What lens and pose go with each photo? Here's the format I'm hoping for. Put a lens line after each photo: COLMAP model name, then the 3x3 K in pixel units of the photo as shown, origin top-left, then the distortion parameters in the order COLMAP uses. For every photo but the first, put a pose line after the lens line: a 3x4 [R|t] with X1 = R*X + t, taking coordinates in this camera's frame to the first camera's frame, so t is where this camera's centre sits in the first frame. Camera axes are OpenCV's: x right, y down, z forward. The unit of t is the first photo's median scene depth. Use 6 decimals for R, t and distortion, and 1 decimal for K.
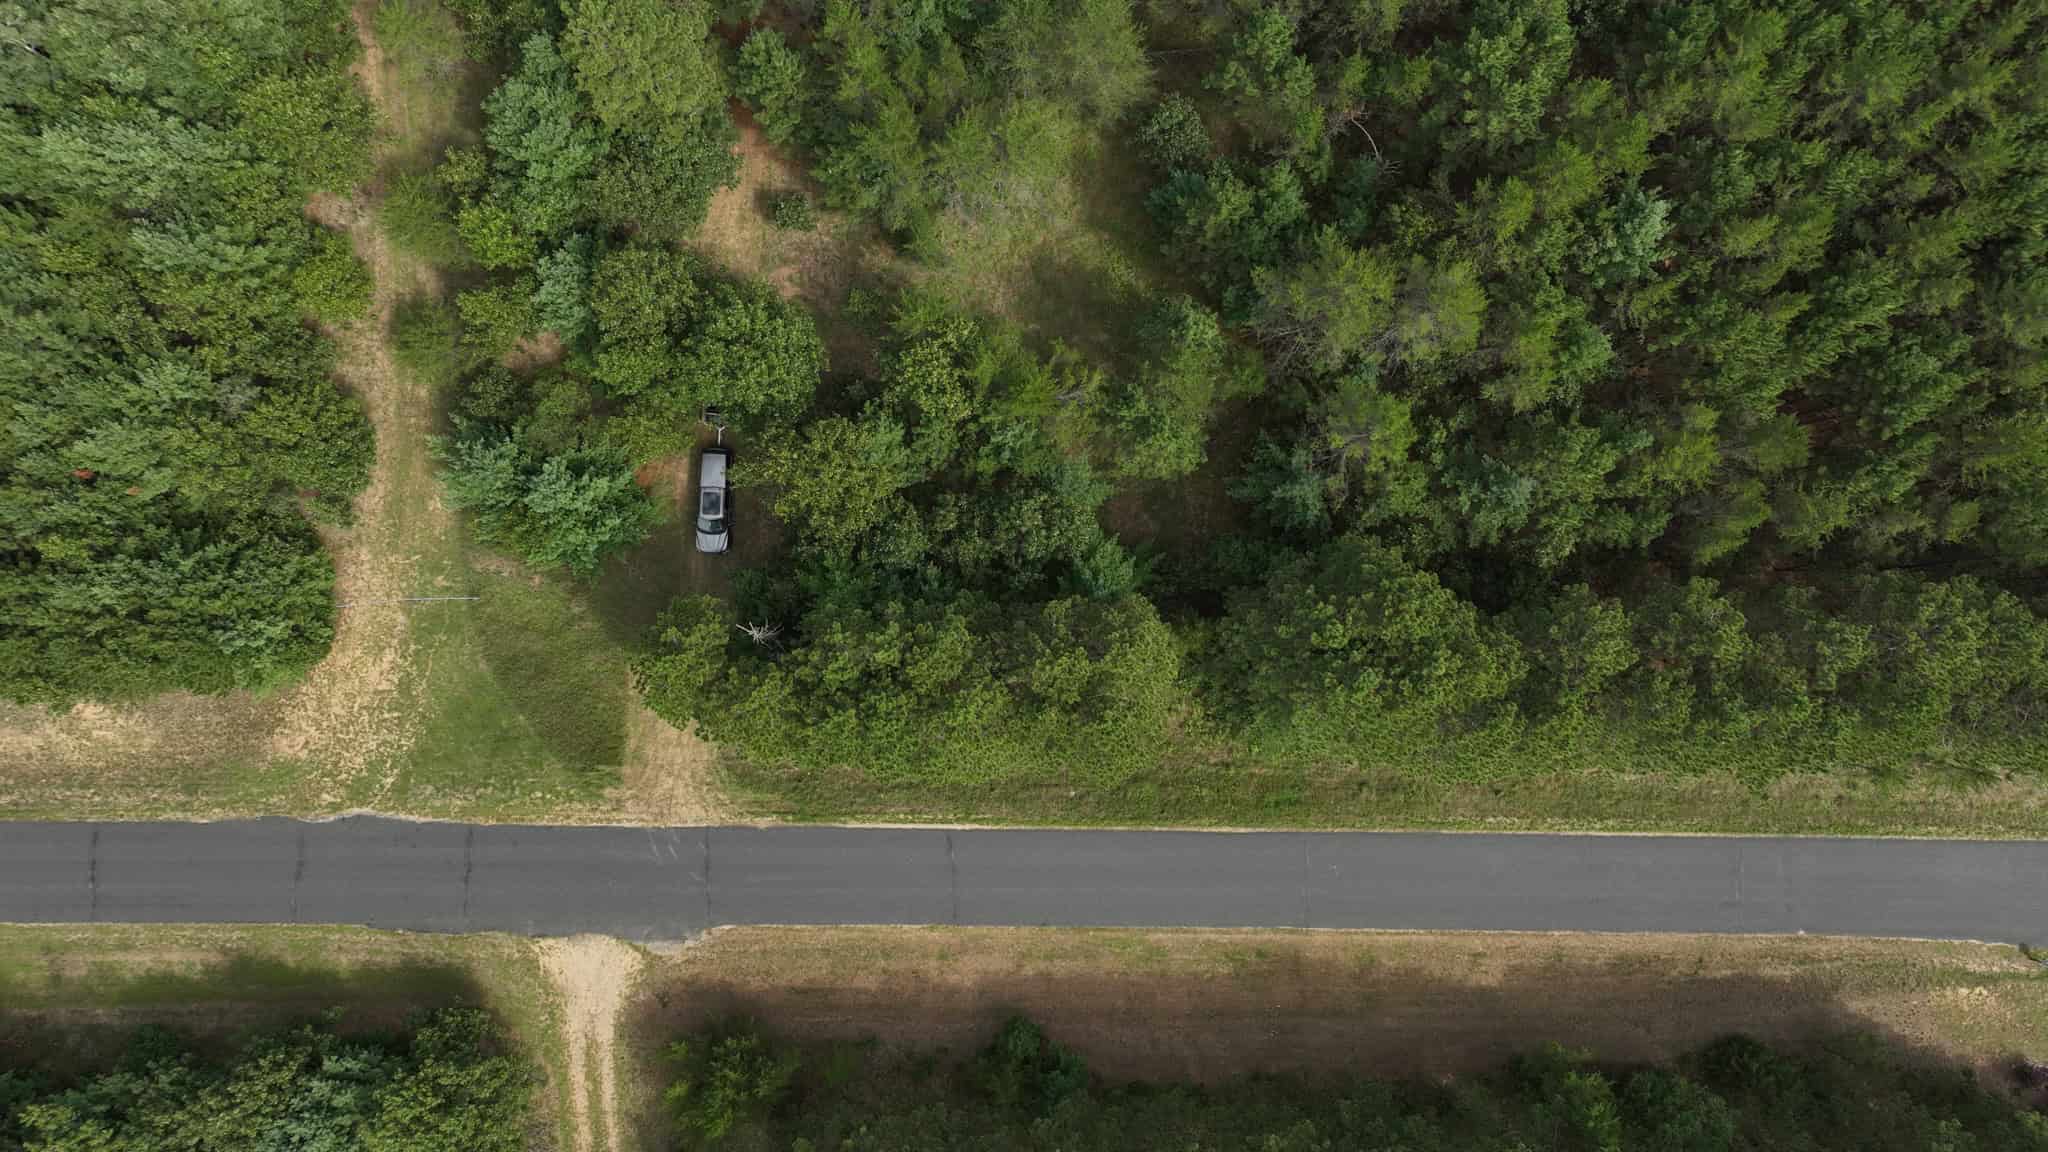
lens RADIAL K [[1416.7, 0, 1024.0], [0, 1416.7, 576.0], [0, 0, 1]] dist [-0.002143, 0.020769]
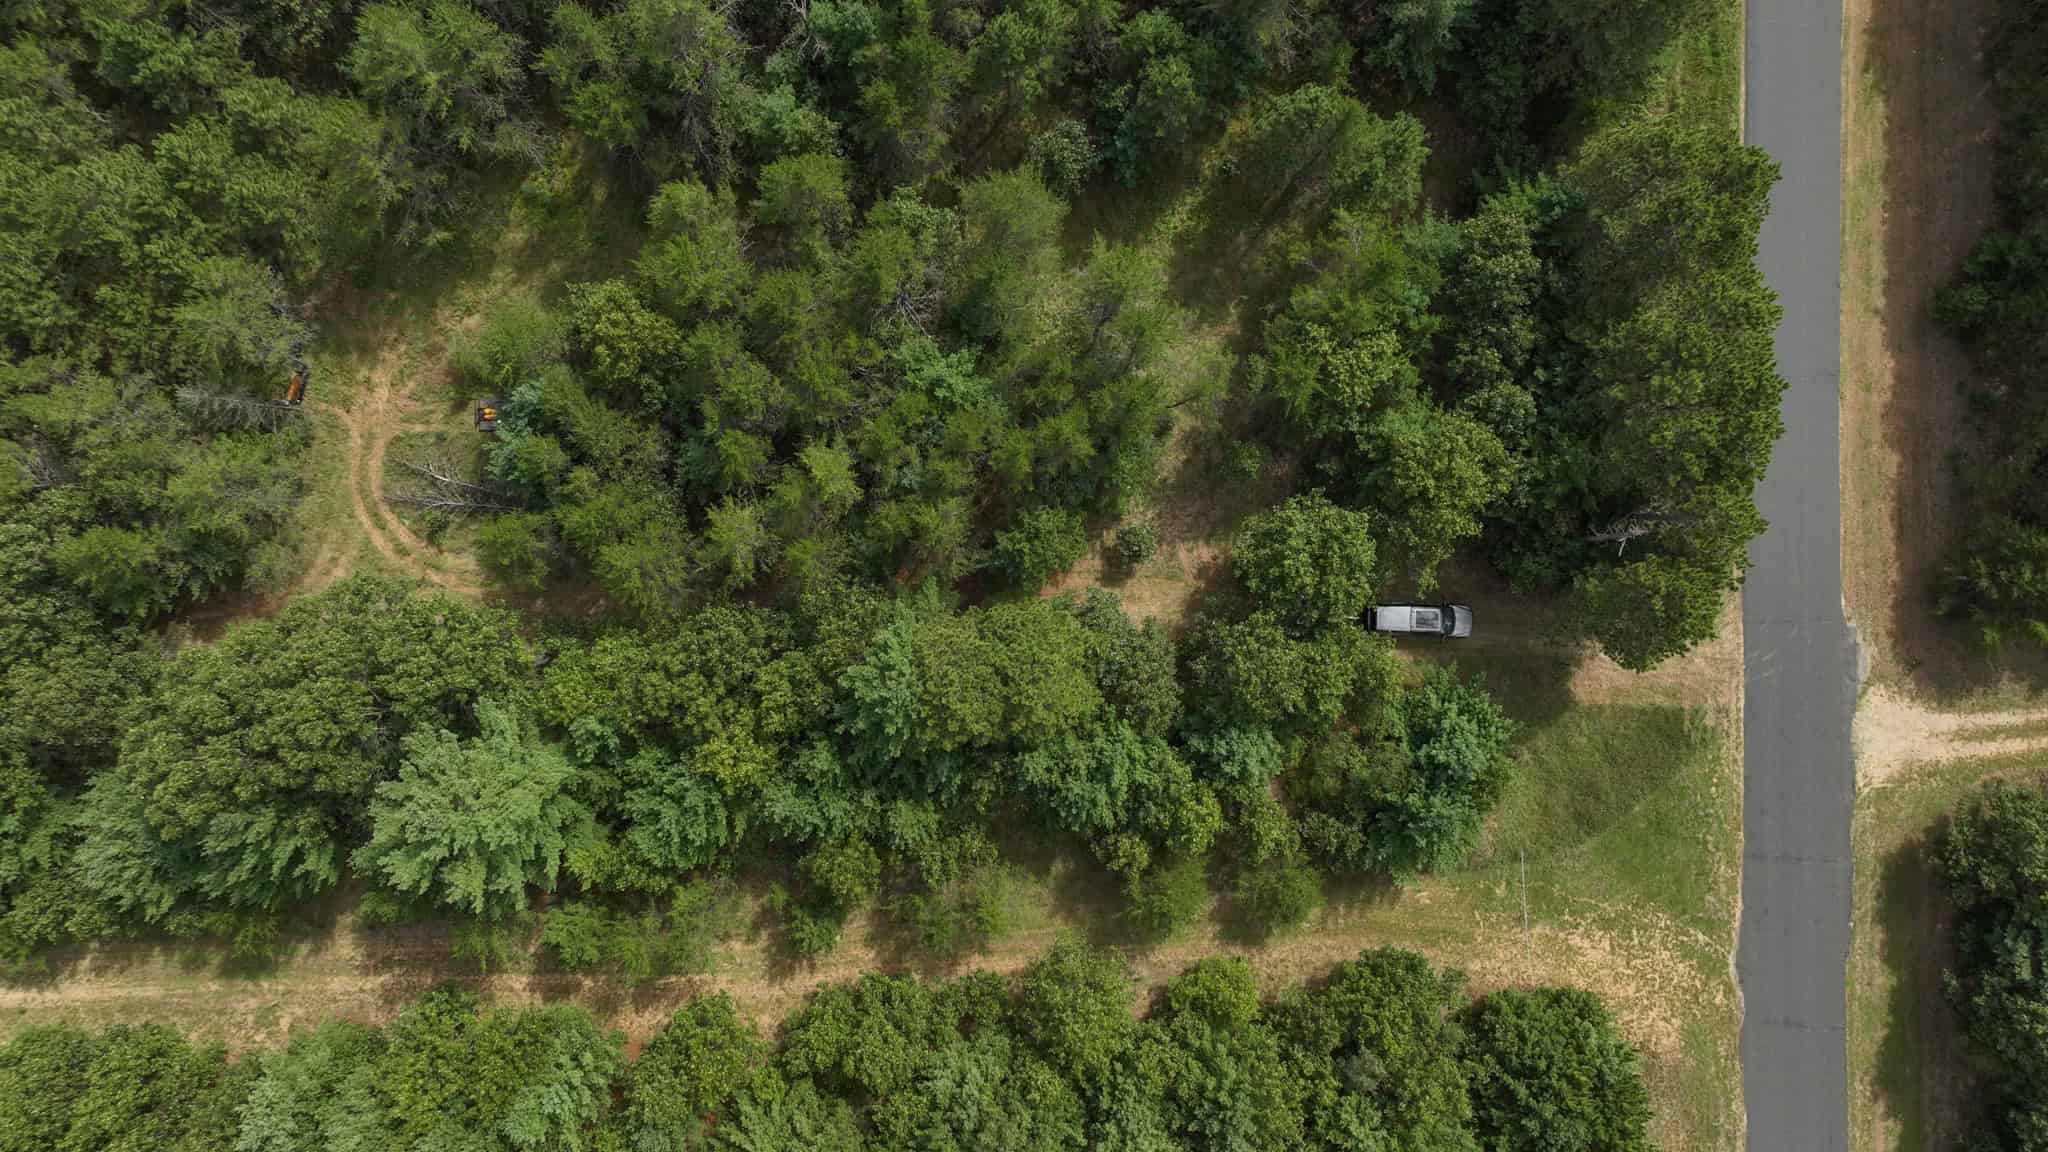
lens RADIAL K [[1416.7, 0, 1024.0], [0, 1416.7, 576.0], [0, 0, 1]] dist [-0.002143, 0.020769]
pose [[-0.011196, -0.999895, -0.009187, -0.175885], [0.999868, -0.011304, 0.011685, -0.344921], [-0.011788, -0.009055, 0.999890, 0.000377]]
